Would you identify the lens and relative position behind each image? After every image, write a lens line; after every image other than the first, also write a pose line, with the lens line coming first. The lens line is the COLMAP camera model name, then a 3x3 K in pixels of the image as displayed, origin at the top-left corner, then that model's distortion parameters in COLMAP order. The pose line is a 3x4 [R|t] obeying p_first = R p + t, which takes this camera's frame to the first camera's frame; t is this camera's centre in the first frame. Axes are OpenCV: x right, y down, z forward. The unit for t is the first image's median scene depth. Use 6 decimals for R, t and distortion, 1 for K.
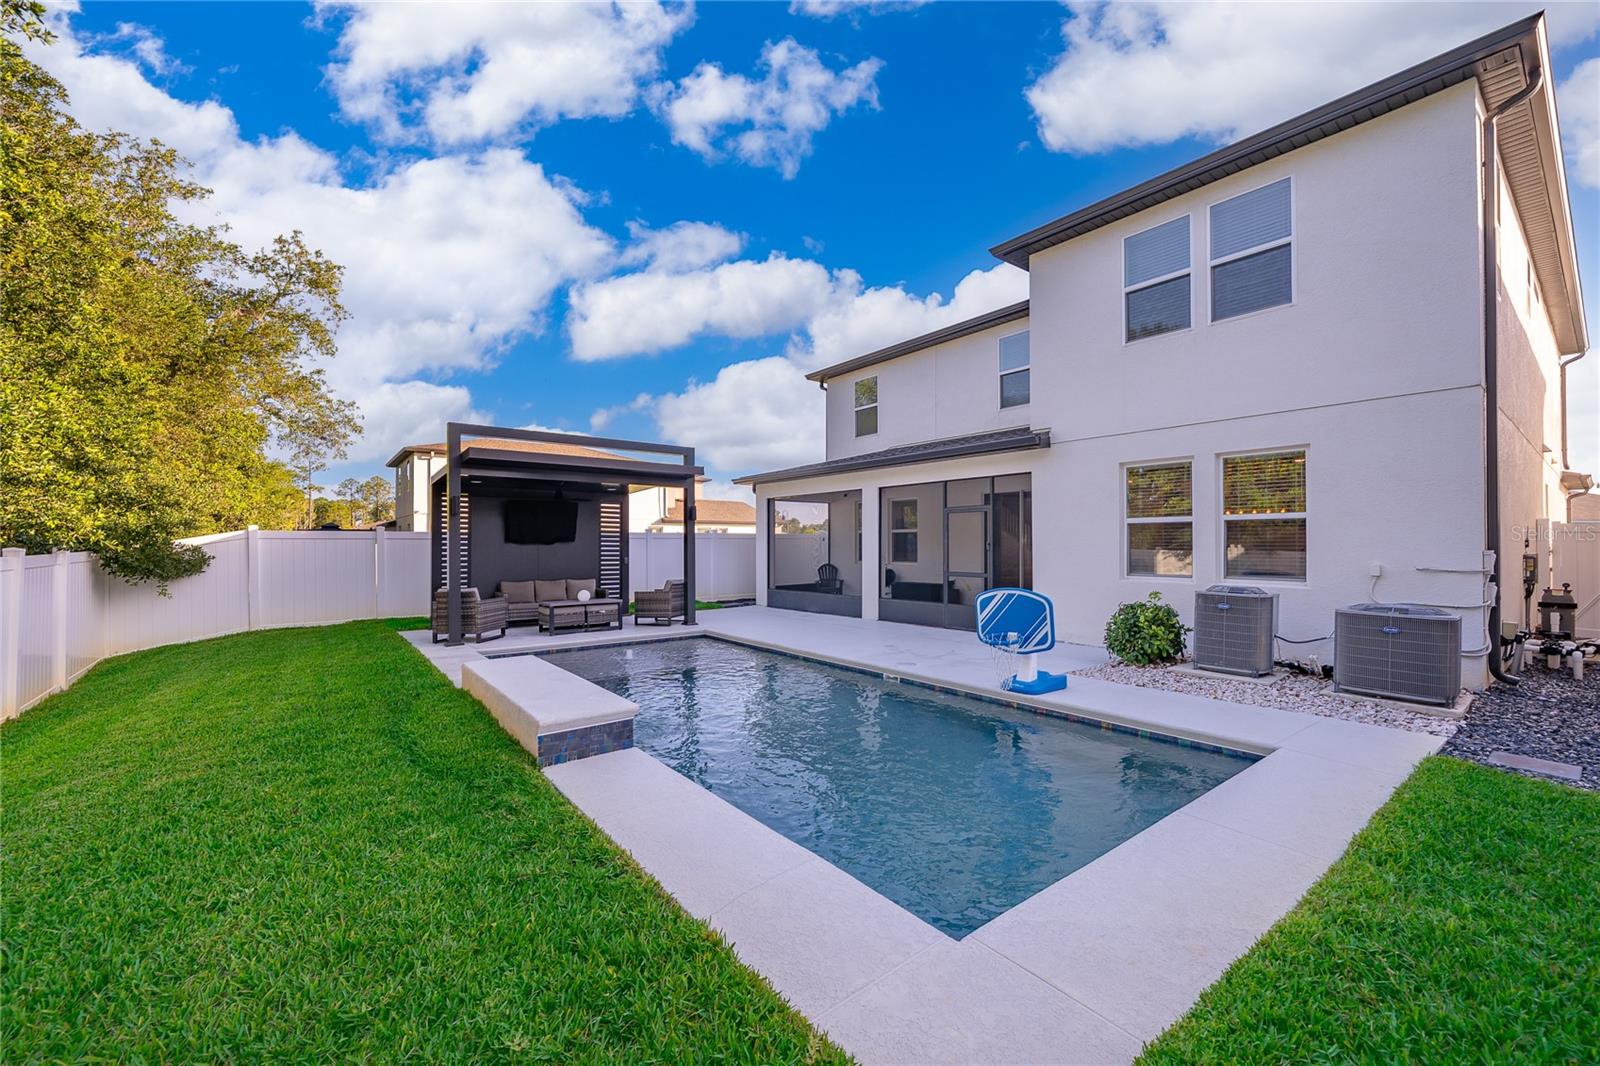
lens RADIAL K [[649.6, 0, 795.0], [0, 649.6, 542.8], [0, 0, 1]] dist [0.007863, -0.000032]
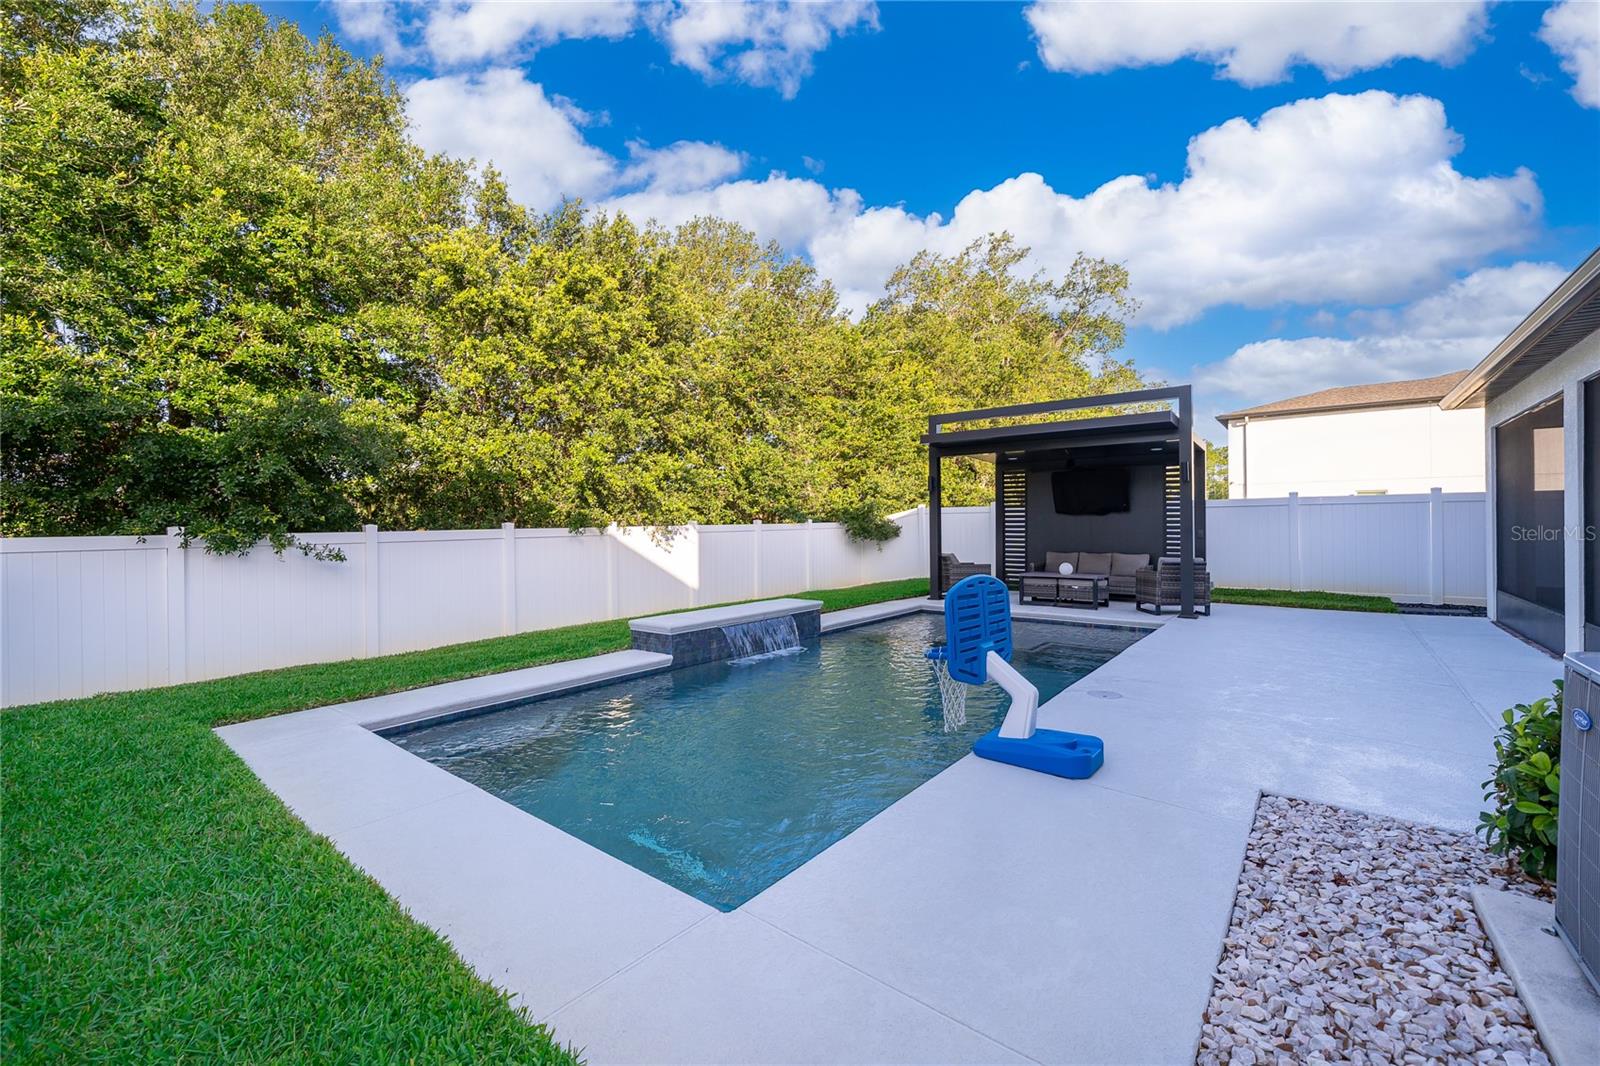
lens RADIAL K [[649.6, 0, 795.0], [0, 649.6, 542.8], [0, 0, 1]] dist [0.007863, -0.000032]
pose [[0.234347, 0.028307, -0.971741, 0.464667], [0.021145, 0.999191, 0.034205, 0.001250], [0.971923, -0.028563, 0.233559, 0.349236]]
